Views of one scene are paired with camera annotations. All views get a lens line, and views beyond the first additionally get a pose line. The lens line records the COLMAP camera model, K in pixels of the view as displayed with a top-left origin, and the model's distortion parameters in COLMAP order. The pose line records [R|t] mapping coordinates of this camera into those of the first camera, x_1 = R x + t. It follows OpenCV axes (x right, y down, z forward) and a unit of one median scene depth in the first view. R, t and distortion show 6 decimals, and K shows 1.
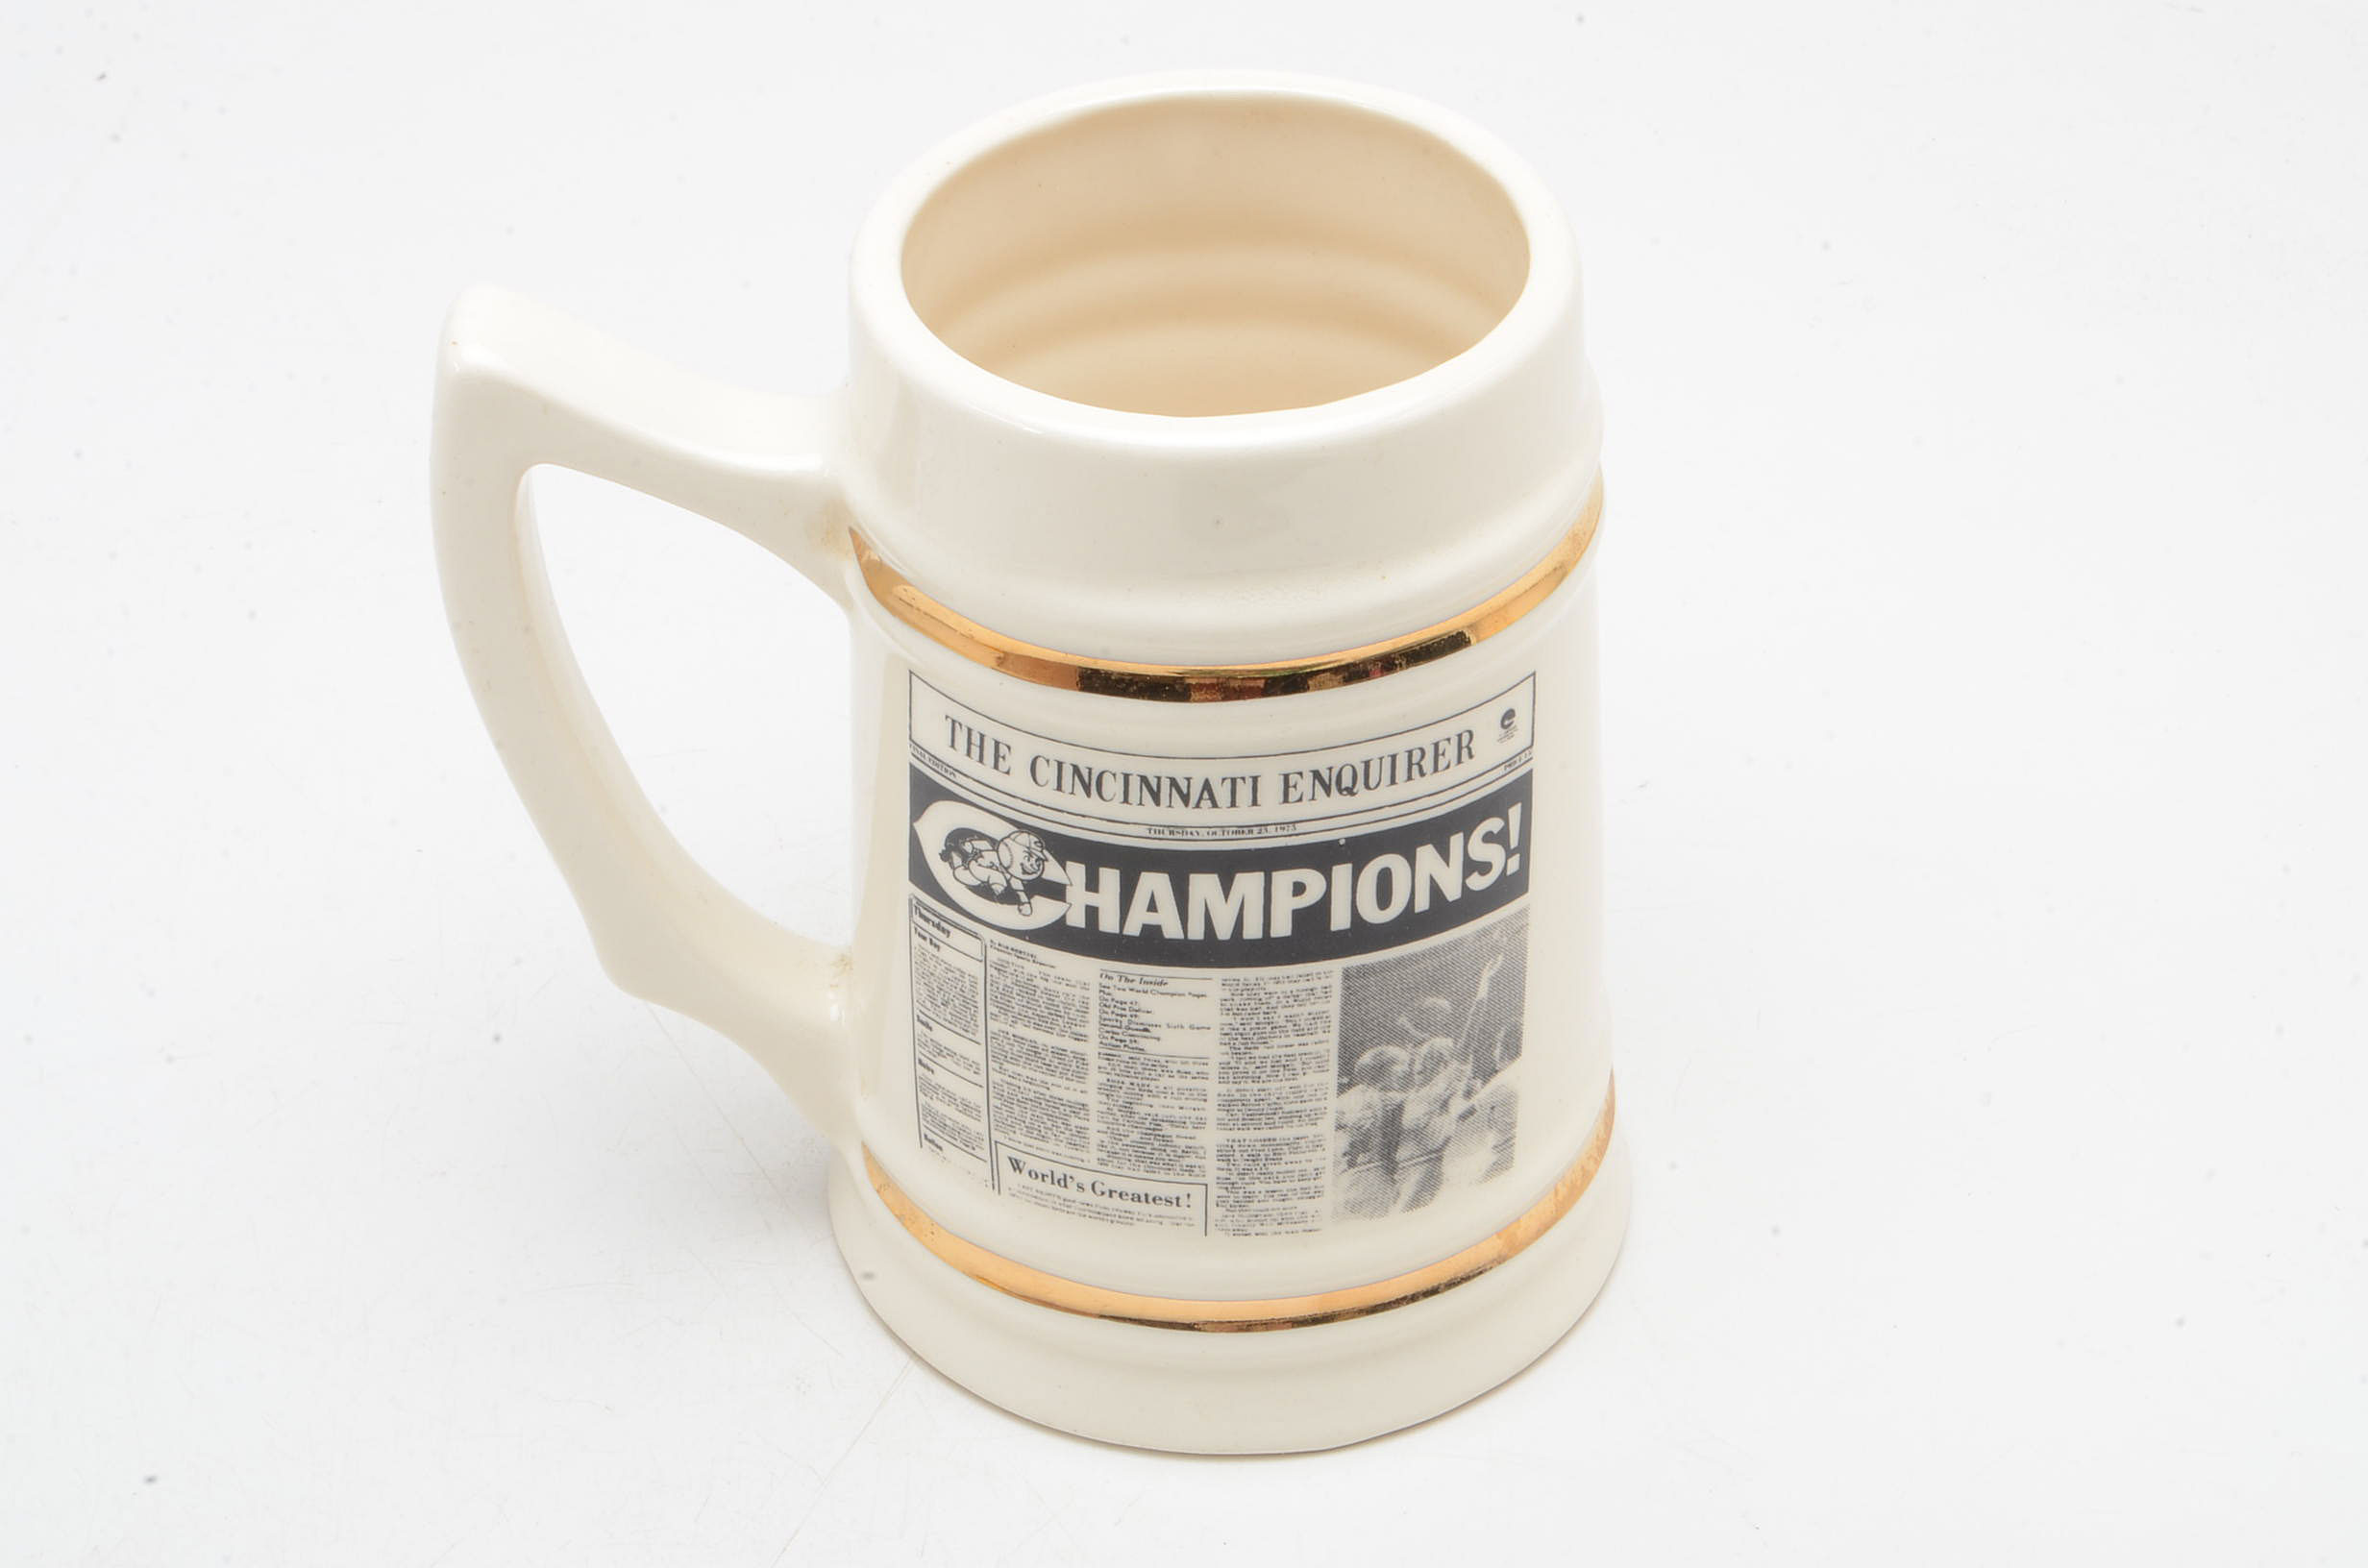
lens RADIAL K [[5412.4, 0, 1218.9], [0, 5412.4, 855.6], [0, 0, 1]] dist [0.027110, -0.017182]
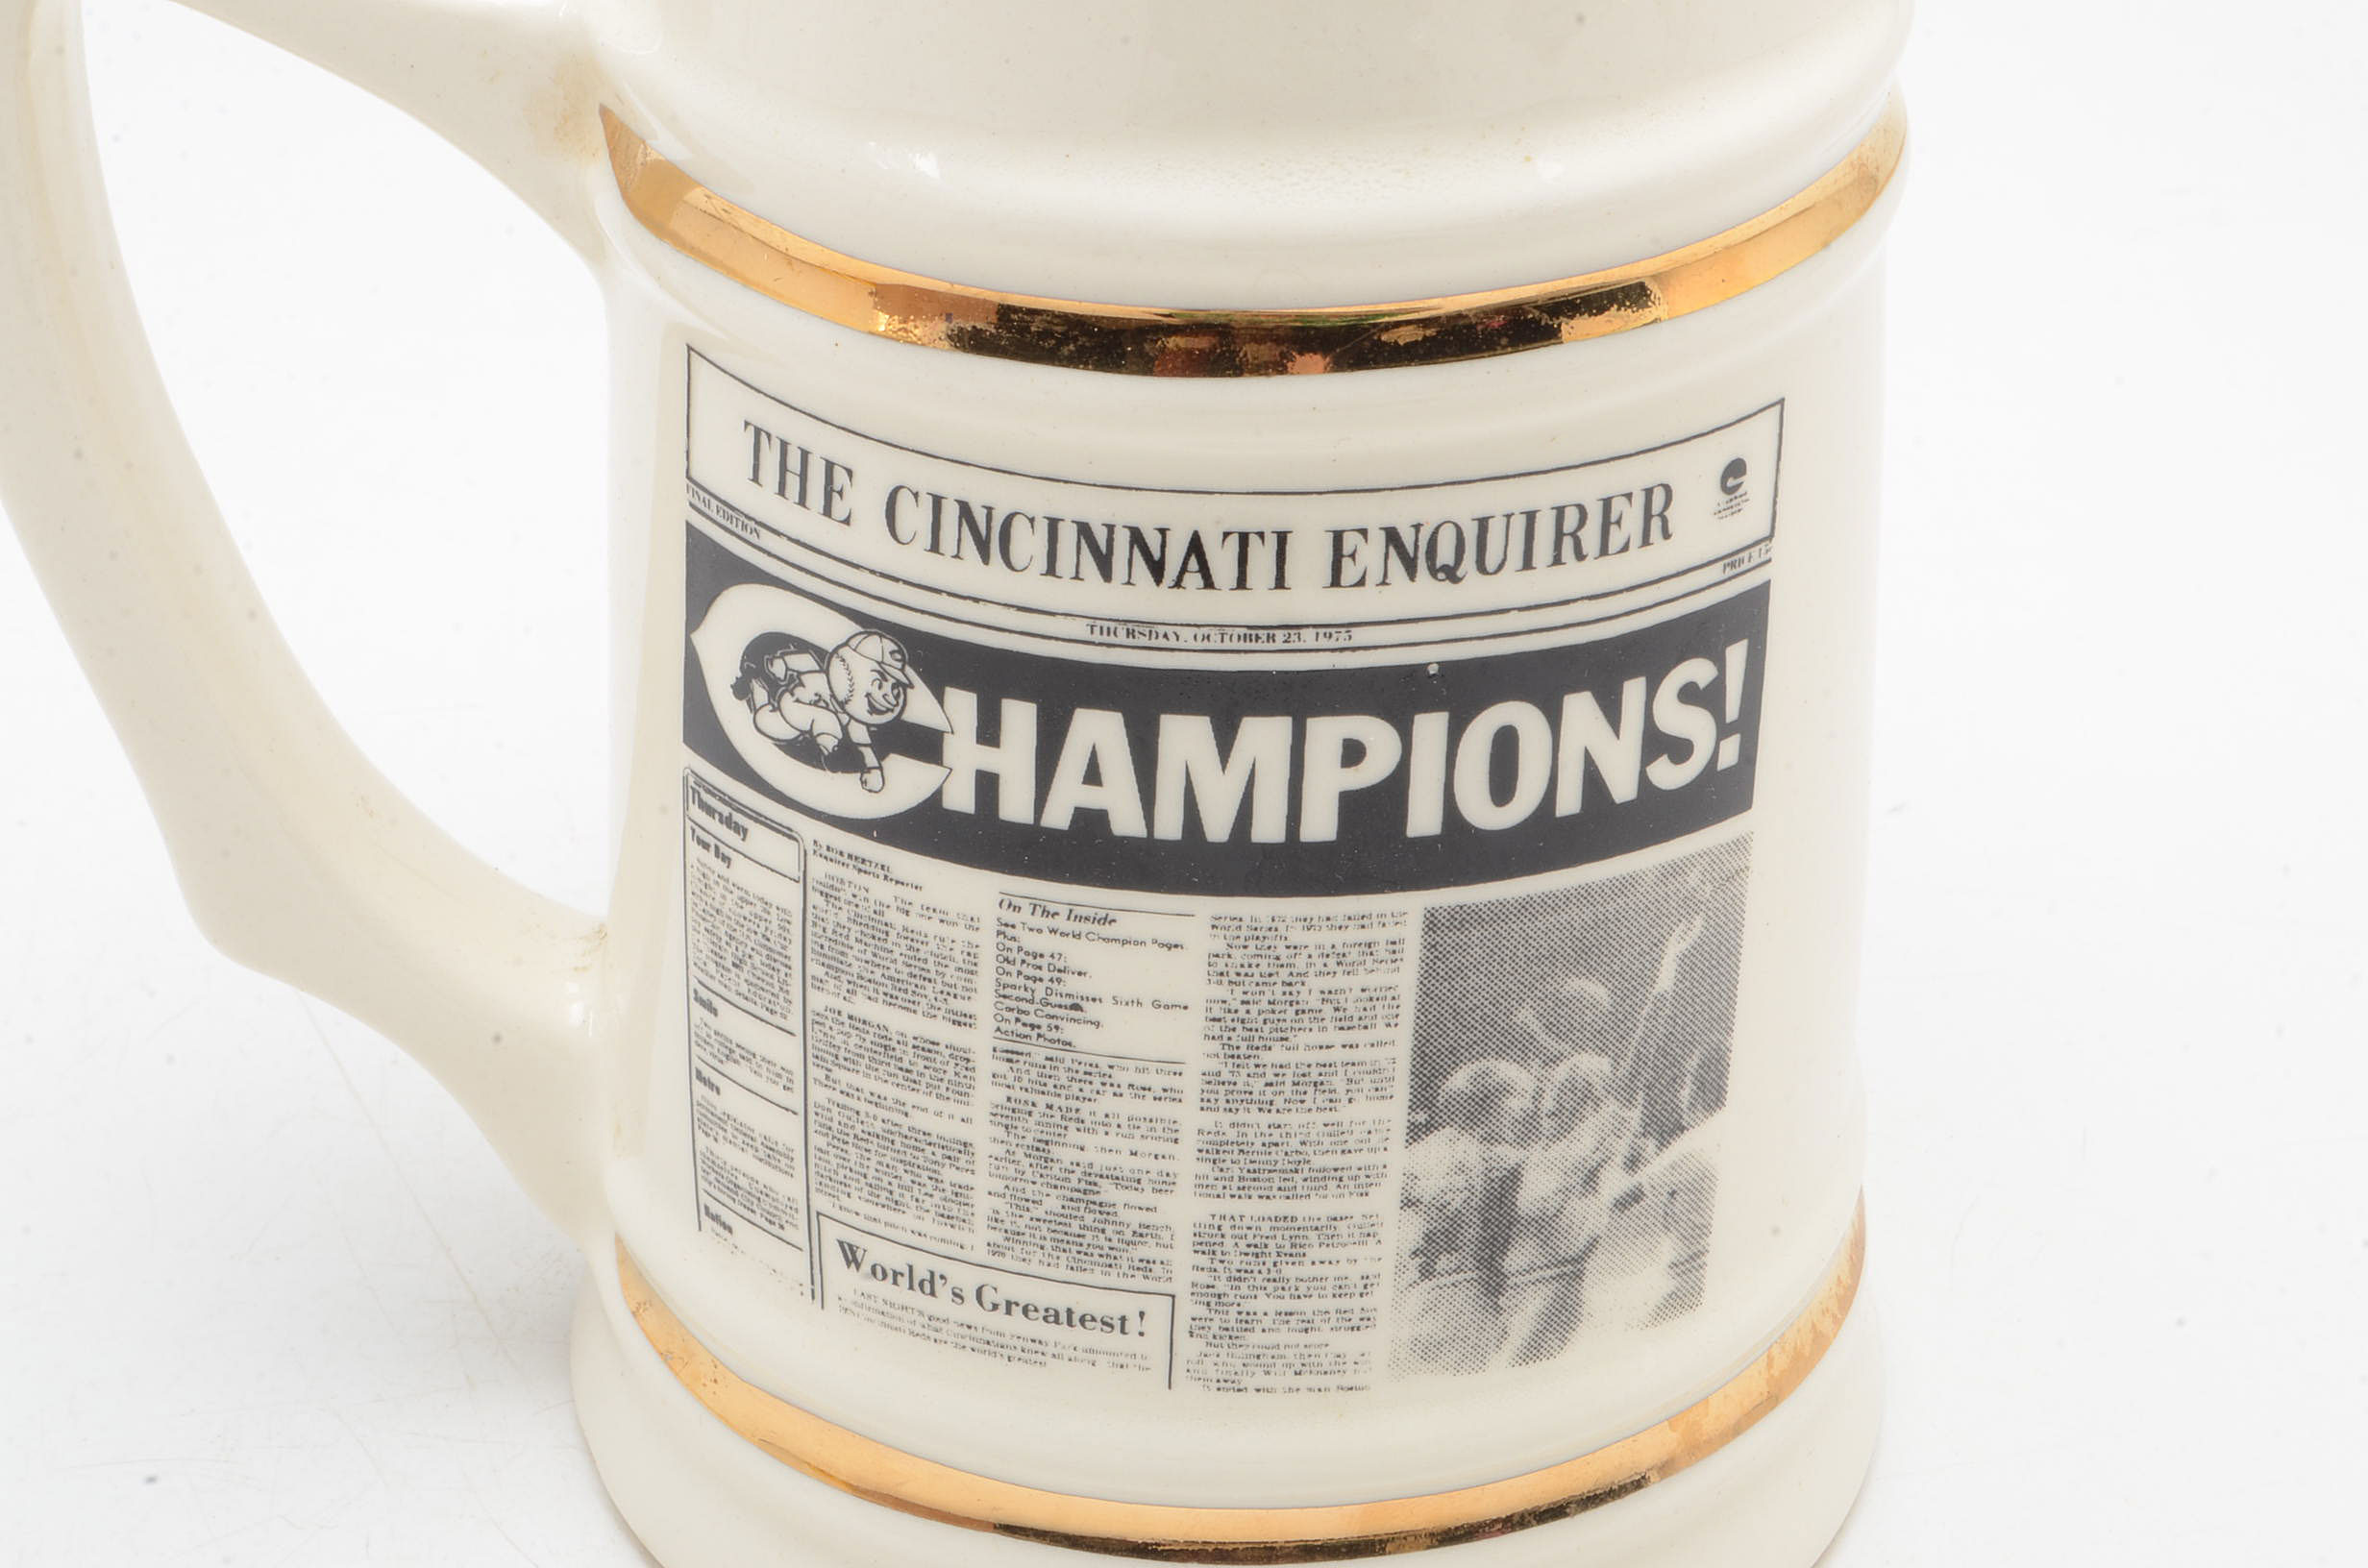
lens RADIAL K [[5412.4, 0, 1218.9], [0, 5412.4, 855.6], [0, 0, 1]] dist [0.027110, -0.017182]
pose [[0.998866, 0.042979, -0.020464, 0.012520], [-0.044614, 0.995157, -0.087594, 0.065397], [0.016601, 0.088407, 0.995946, 0.427785]]
